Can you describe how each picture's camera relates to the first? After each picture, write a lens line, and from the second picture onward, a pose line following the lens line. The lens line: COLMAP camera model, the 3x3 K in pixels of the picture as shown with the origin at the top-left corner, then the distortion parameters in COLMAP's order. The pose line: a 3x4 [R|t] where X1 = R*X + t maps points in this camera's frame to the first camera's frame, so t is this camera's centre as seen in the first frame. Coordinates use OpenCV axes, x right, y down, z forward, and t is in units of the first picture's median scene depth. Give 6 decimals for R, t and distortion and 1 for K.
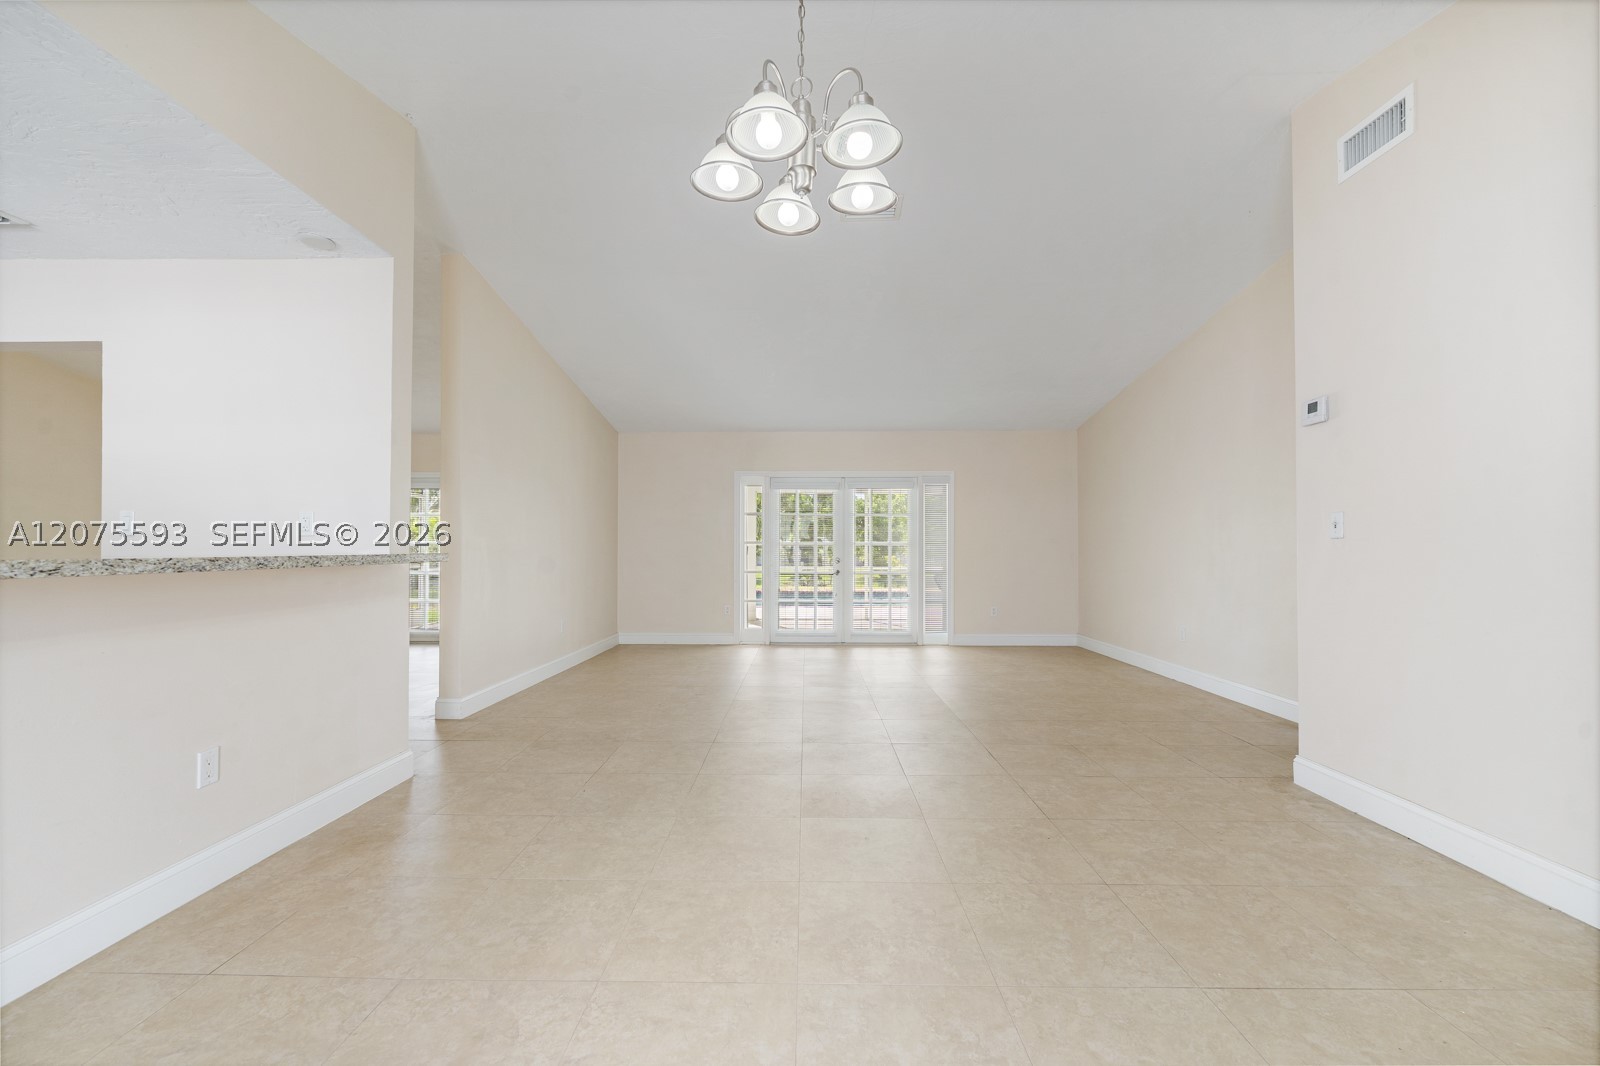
lens RADIAL K [[645.3, 0, 796.9], [0, 645.3, 541.6], [0, 0, 1]] dist [-0.001113, -0.000337]
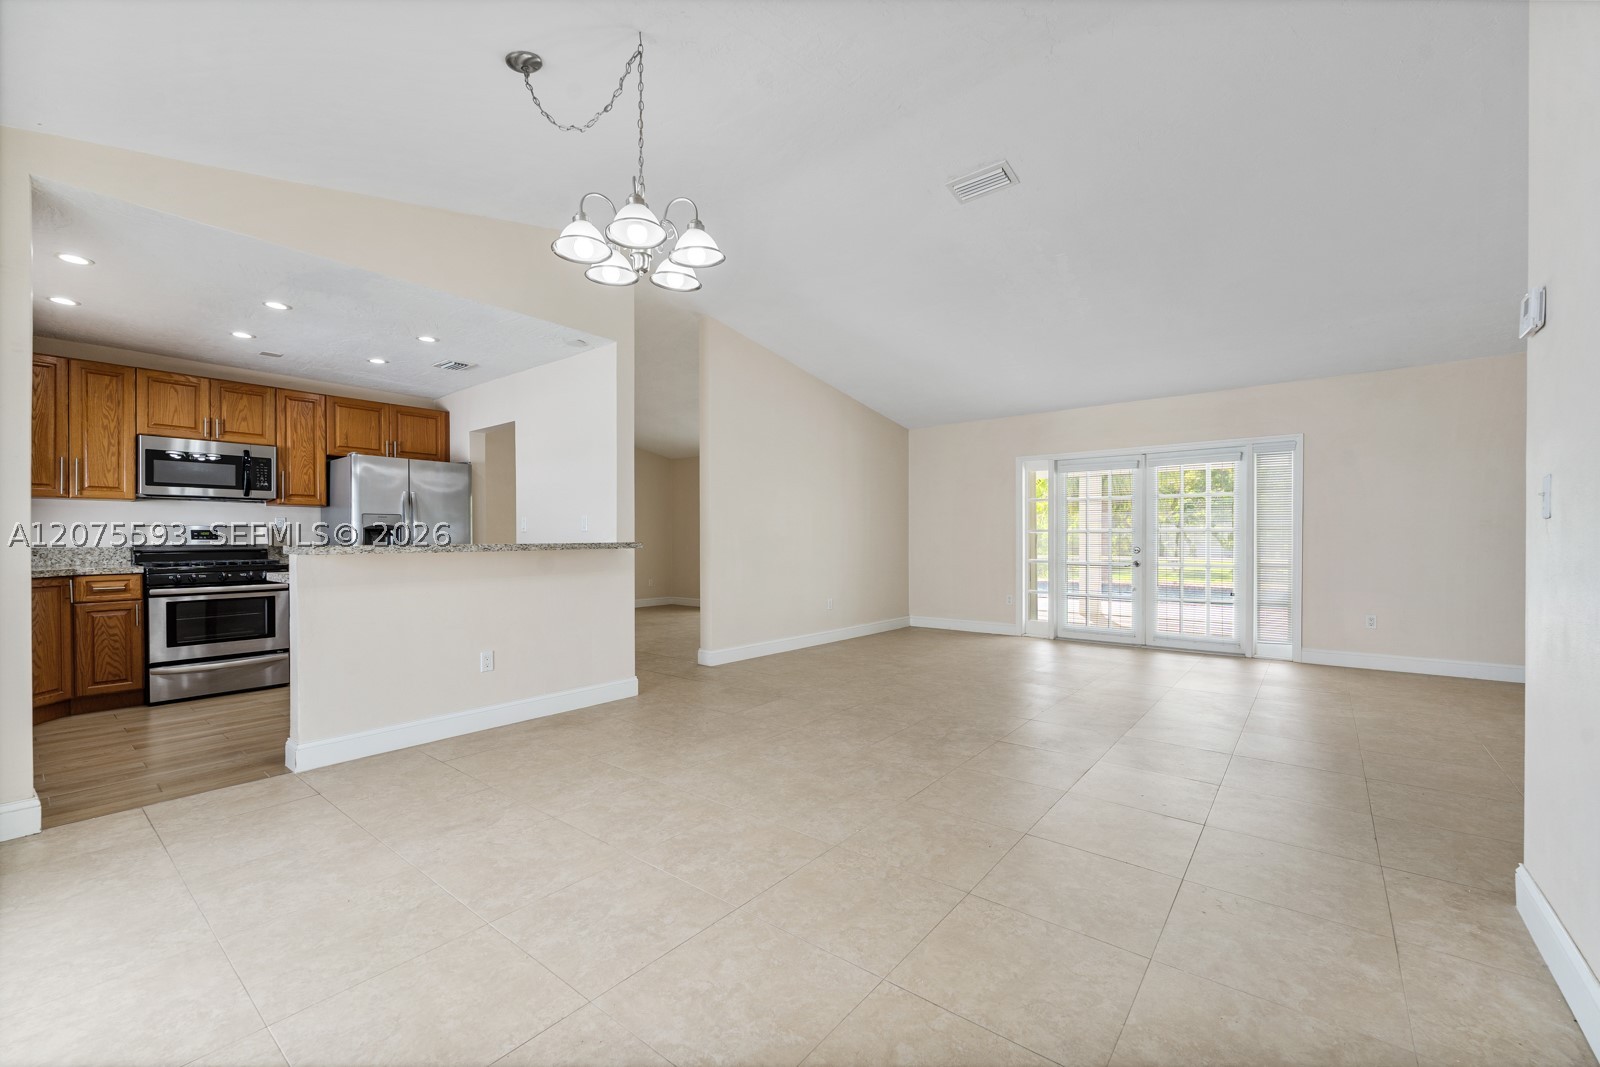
lens RADIAL K [[652.1, 0, 798.4], [0, 652.1, 540.9], [0, 0, 1]] dist [-0.002050, -0.000475]
pose [[0.788495, -0.000780, -0.615040, 0.247873], [0.011261, 0.999850, 0.013169, 0.000045], [0.614938, -0.017310, 0.788386, 0.029445]]
